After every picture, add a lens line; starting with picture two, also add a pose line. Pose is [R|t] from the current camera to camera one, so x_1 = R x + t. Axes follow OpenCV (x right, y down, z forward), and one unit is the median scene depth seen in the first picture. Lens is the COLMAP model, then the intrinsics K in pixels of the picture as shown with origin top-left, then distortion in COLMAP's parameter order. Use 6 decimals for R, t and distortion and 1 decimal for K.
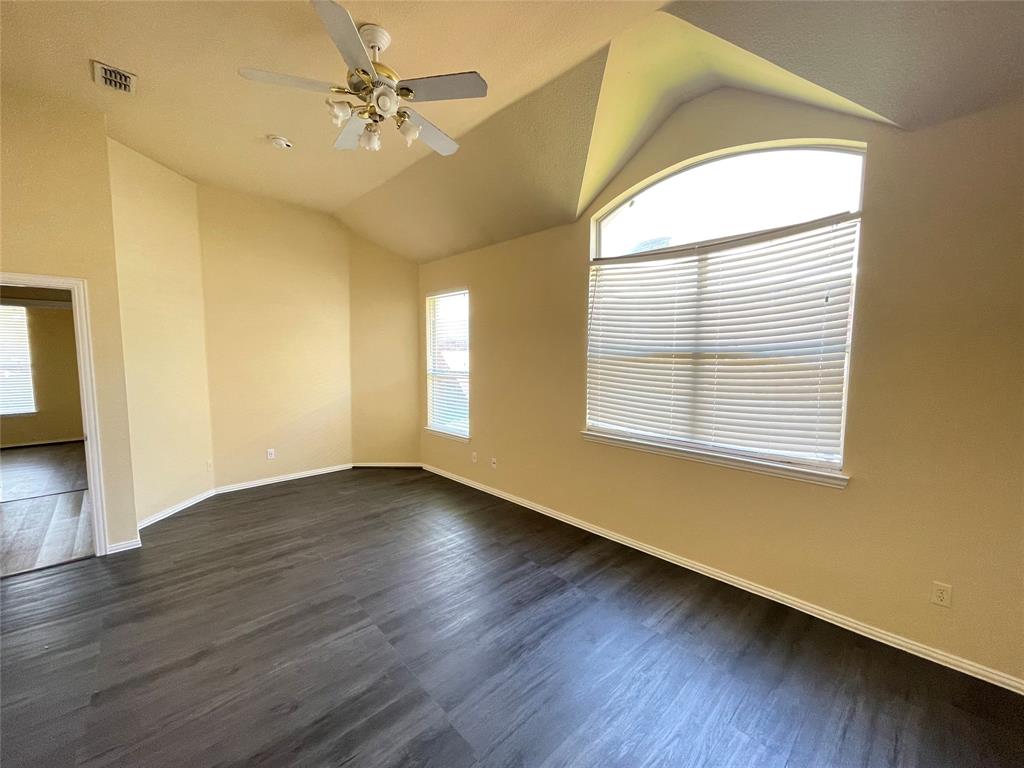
lens RADIAL K [[414.0, 0, 514.8], [0, 414.0, 381.9], [0, 0, 1]] dist [0.001023, -0.001079]
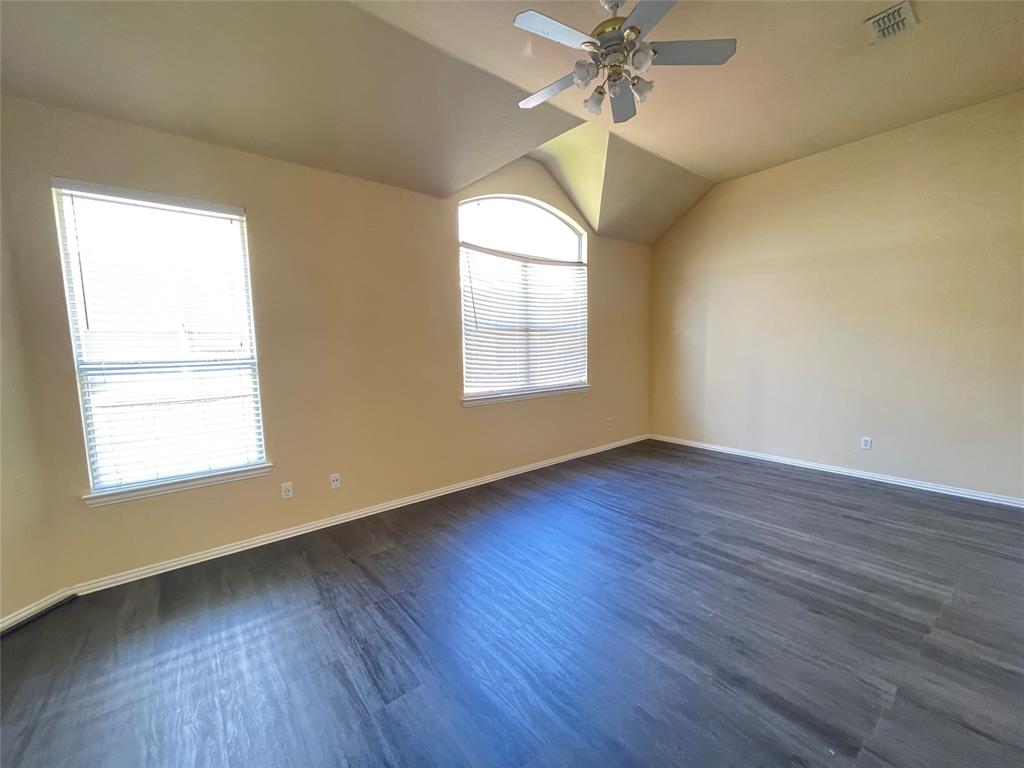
lens RADIAL K [[414.0, 0, 518.3], [0, 414.0, 386.0], [0, 0, 1]] dist [0.001023, -0.001079]
pose [[0.078640, -0.084876, 0.993283, -1.039202], [0.104269, 0.991604, 0.076477, 0.019677], [-0.991435, 0.097555, 0.086829, 0.886813]]
